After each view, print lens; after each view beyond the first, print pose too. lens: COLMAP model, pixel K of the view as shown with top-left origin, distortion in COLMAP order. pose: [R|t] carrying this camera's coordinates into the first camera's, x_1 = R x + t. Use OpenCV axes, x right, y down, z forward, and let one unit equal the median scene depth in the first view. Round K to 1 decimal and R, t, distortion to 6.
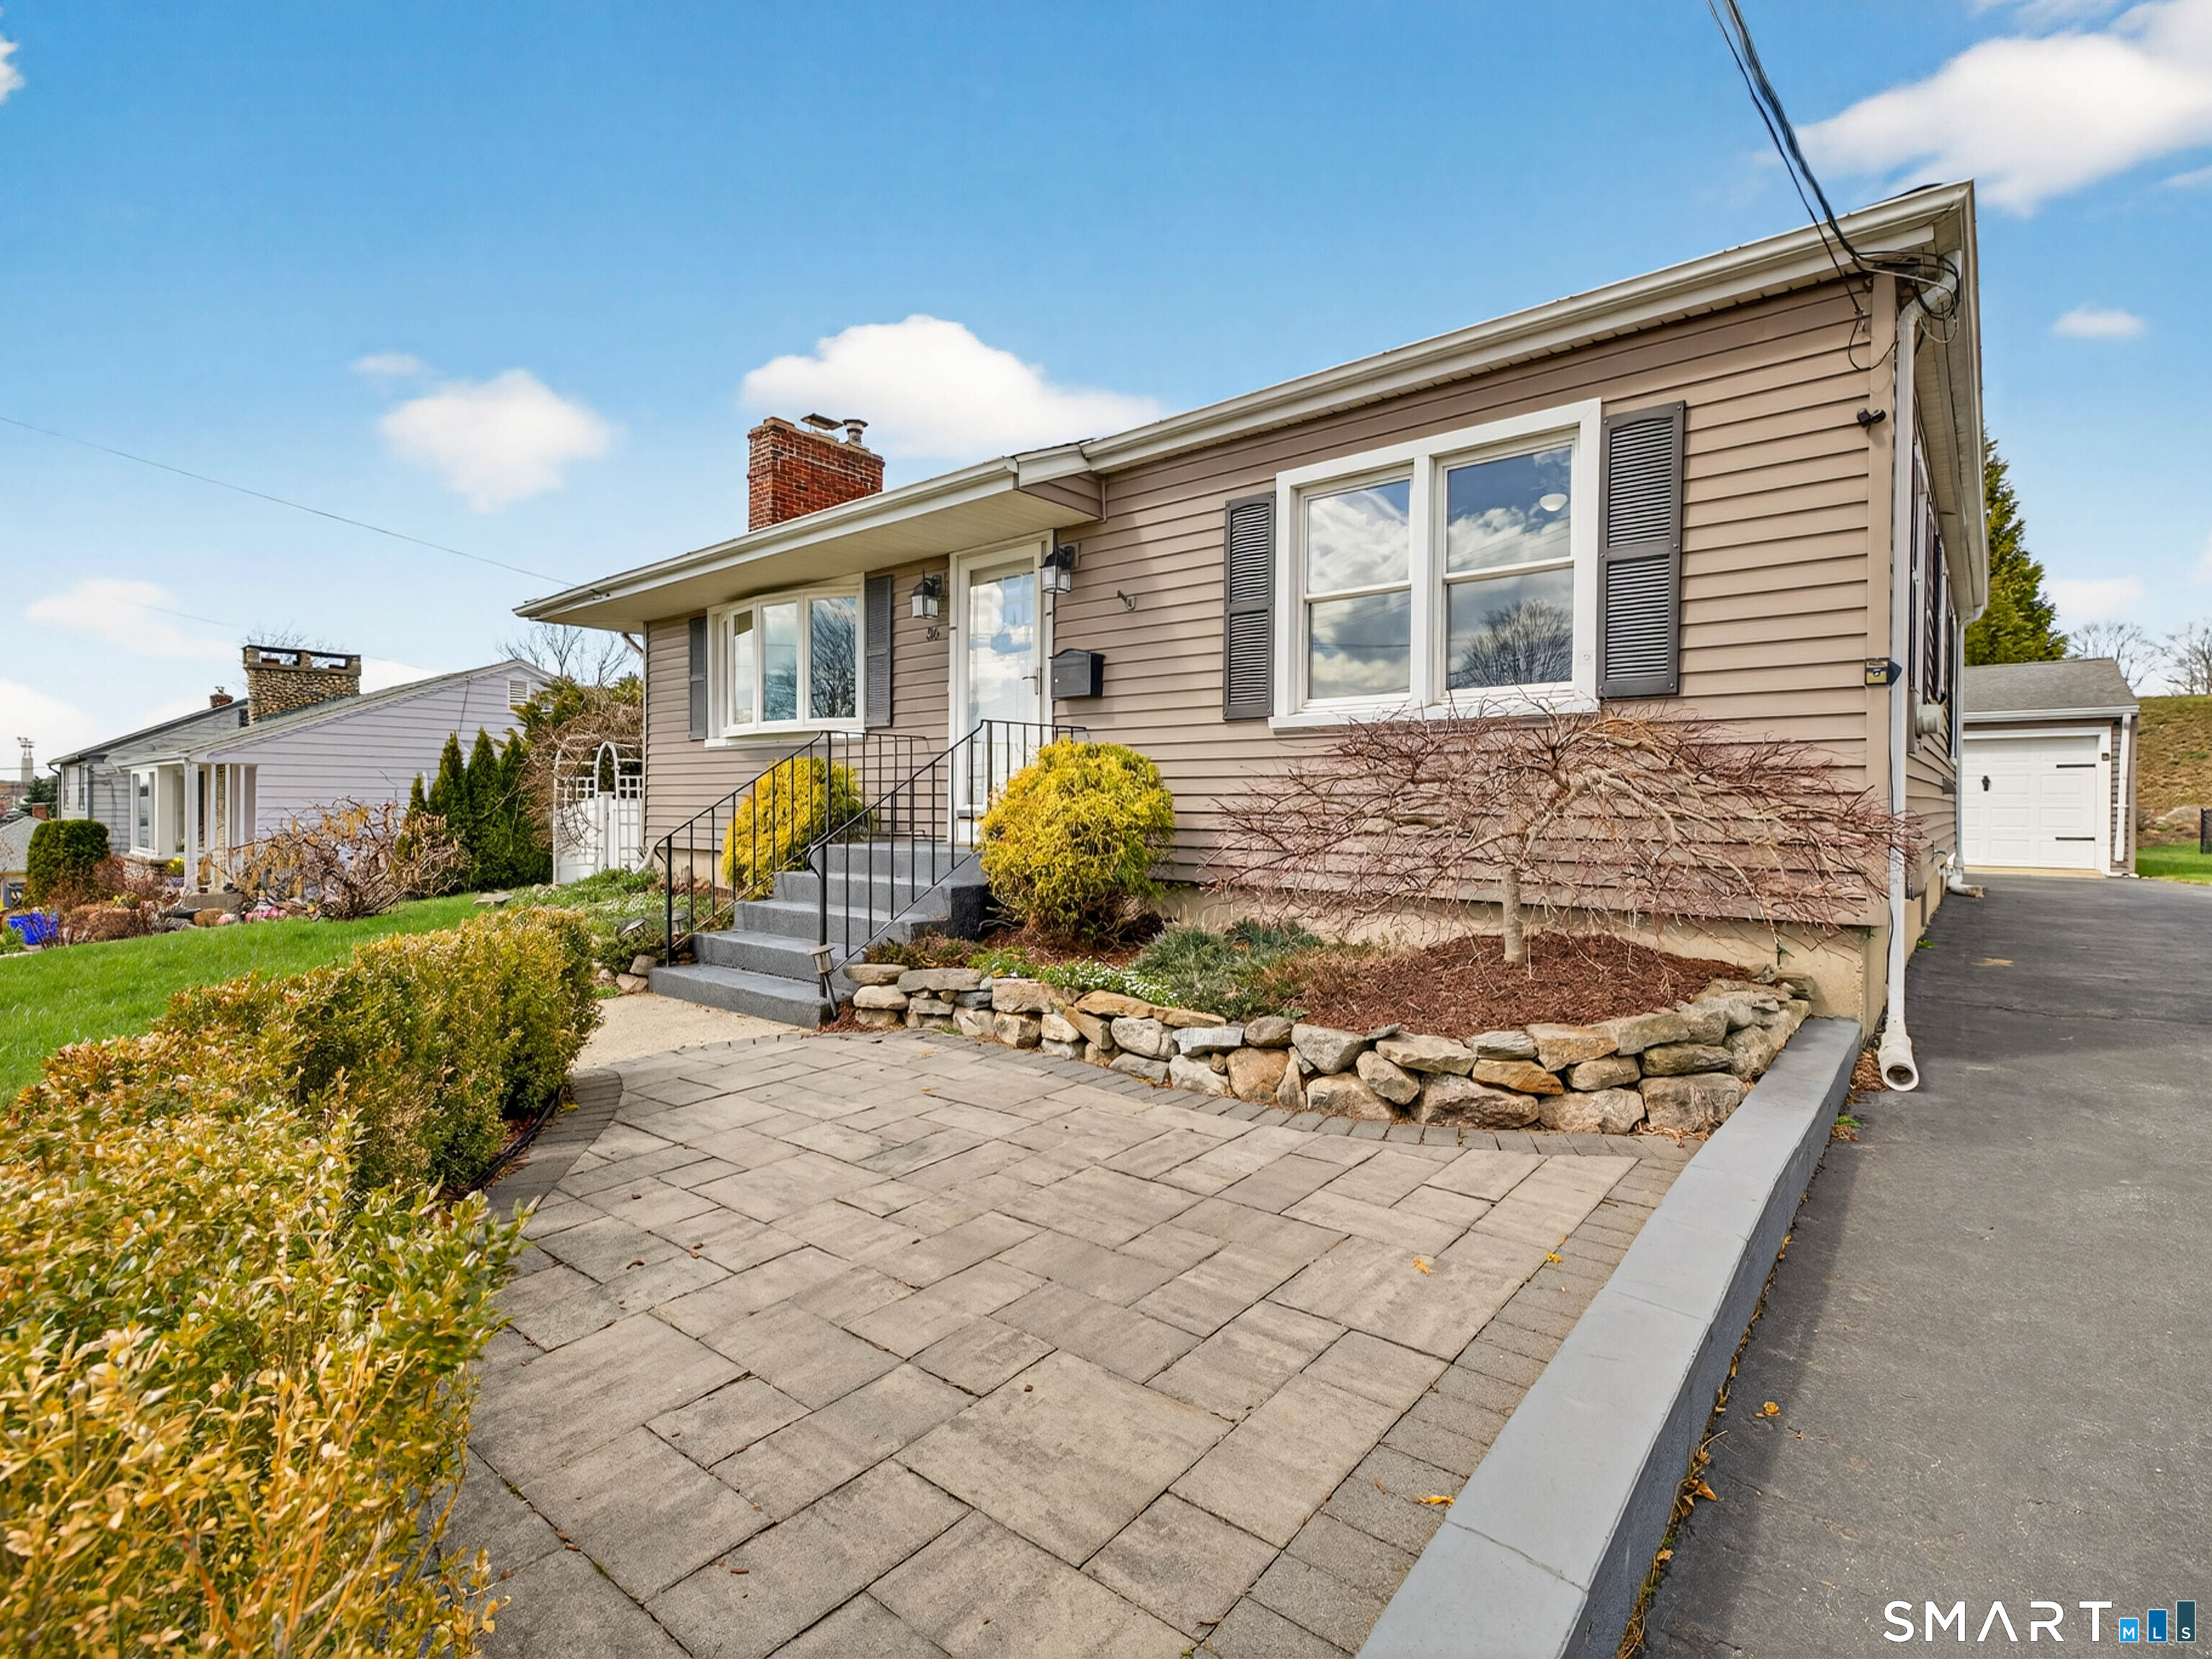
lens RADIAL K [[1032.9, 0, 1099.9], [0, 1032.9, 819.1], [0, 0, 1]] dist [0.008073, -0.002901]
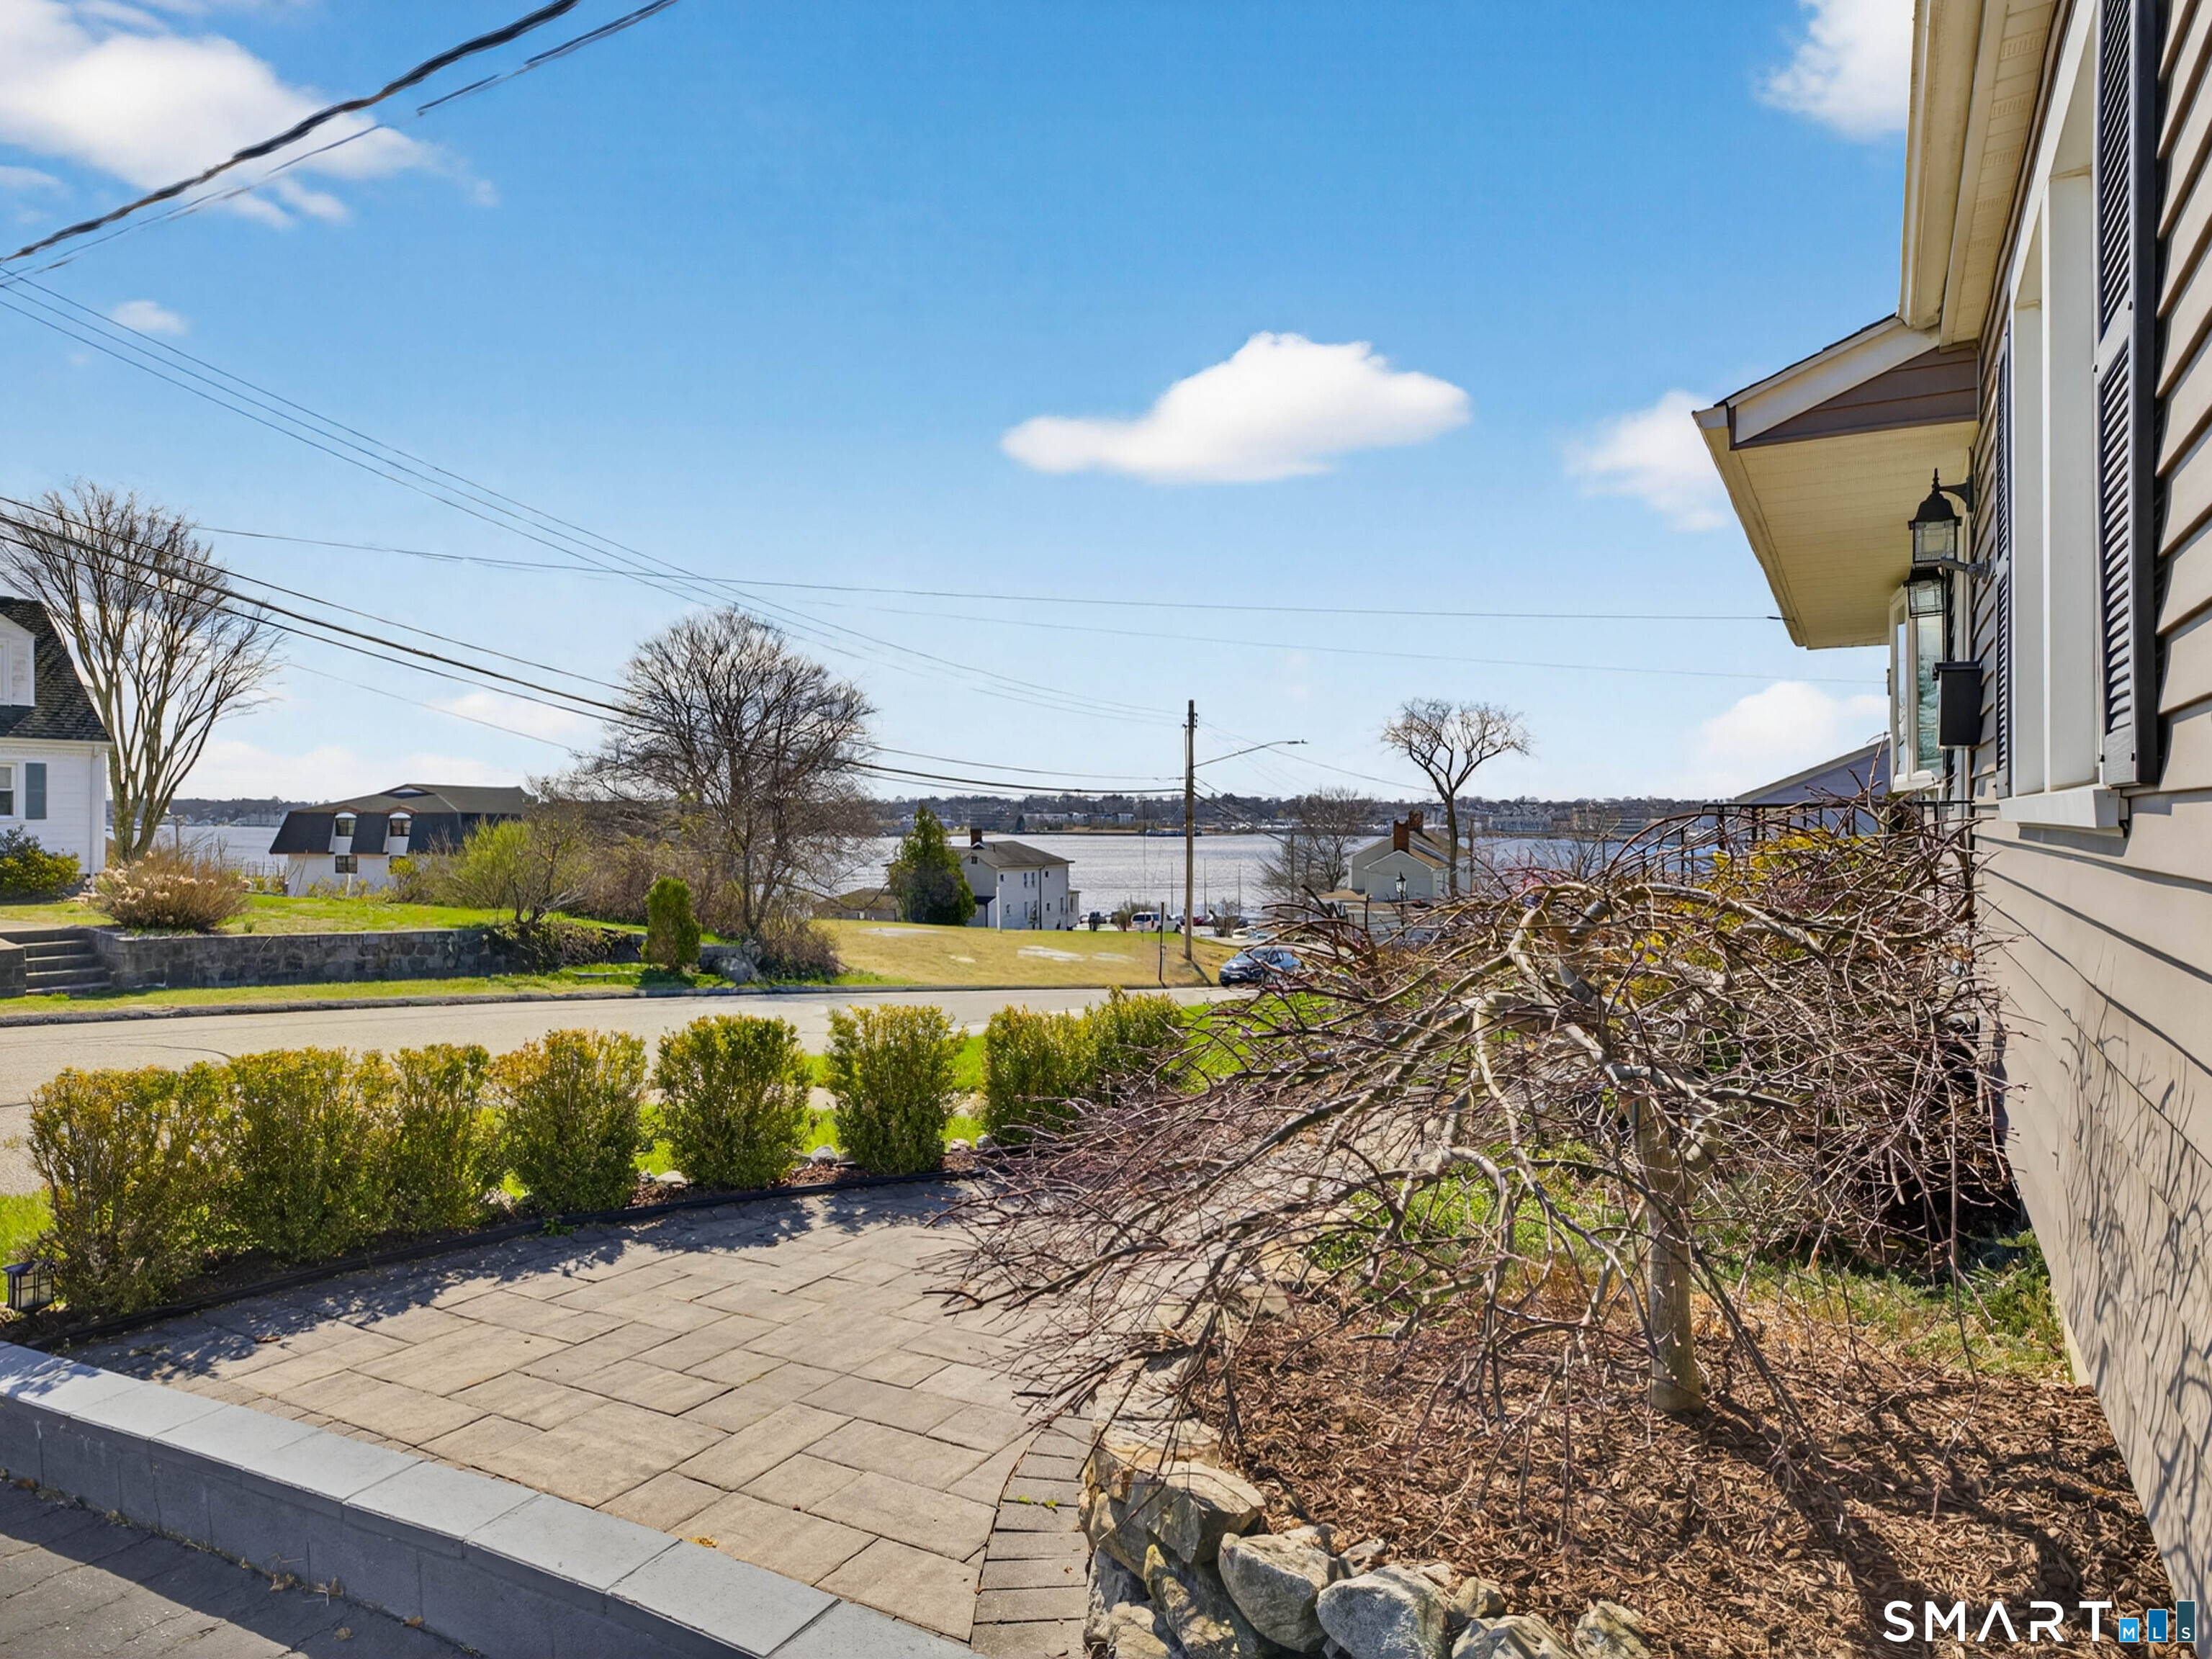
lens RADIAL K [[1405.6, 0, 1094.0], [0, 1405.6, 828.3], [0, 0, 1]] dist [-0.003077, -0.000388]
pose [[0.160413, 0.002416, -0.987047, 2.096537], [-0.011225, 0.999937, 0.000624, -0.203656], [0.986986, 0.010979, 0.160430, 1.503147]]
